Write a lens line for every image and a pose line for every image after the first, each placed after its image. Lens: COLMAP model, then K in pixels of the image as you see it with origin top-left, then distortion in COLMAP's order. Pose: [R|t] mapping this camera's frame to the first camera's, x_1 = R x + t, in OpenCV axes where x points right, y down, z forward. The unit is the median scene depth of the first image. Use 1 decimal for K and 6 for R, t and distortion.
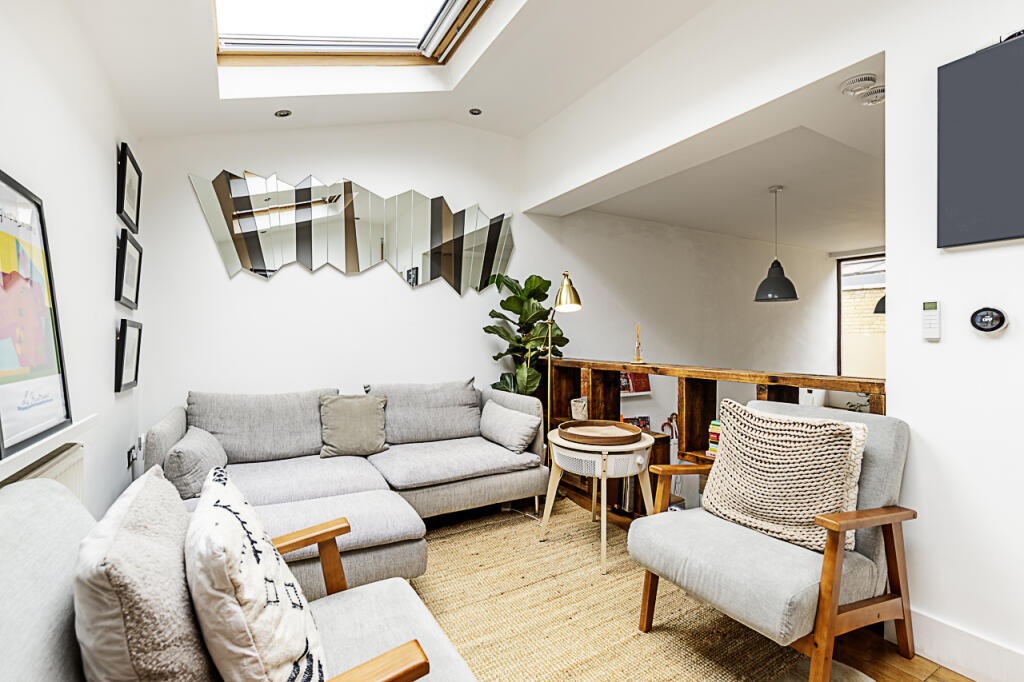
lens RADIAL K [[465.9, 0, 512.0], [0, 465.9, 341.0], [0, 0, 1]] dist [0.012630, -0.000848]
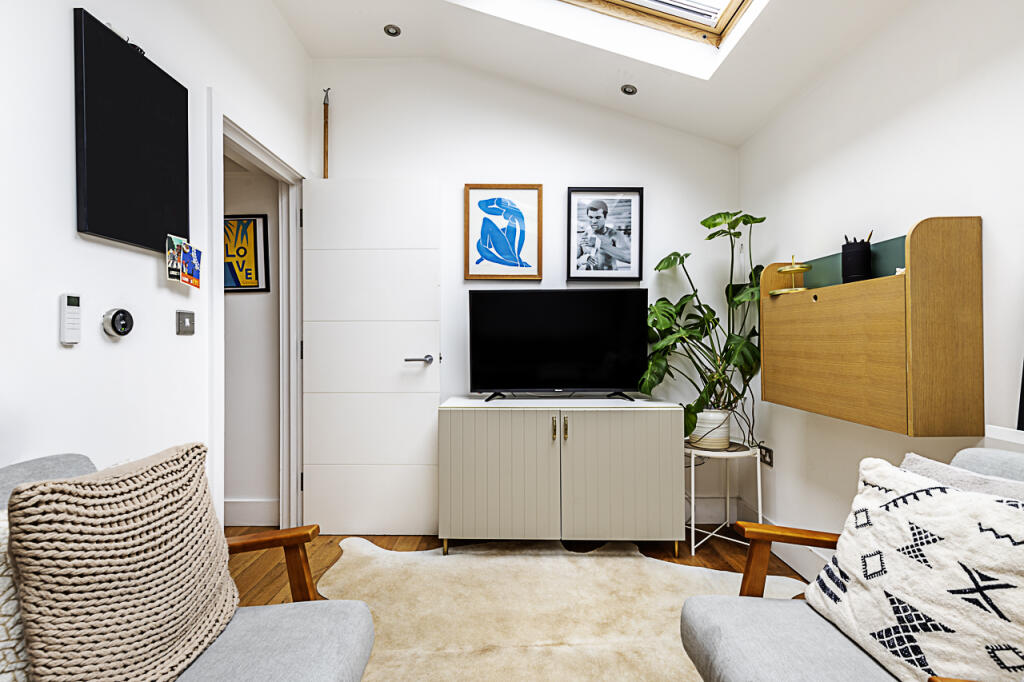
lens RADIAL K [[465.9, 0, 512.0], [0, 465.9, 341.0], [0, 0, 1]] dist [0.012630, -0.000848]
pose [[-0.858496, 0.003208, 0.512811, -0.085326], [0.003753, 0.999993, 0.000026, -0.003047], [-0.512807, 0.001947, -0.858502, 0.764376]]
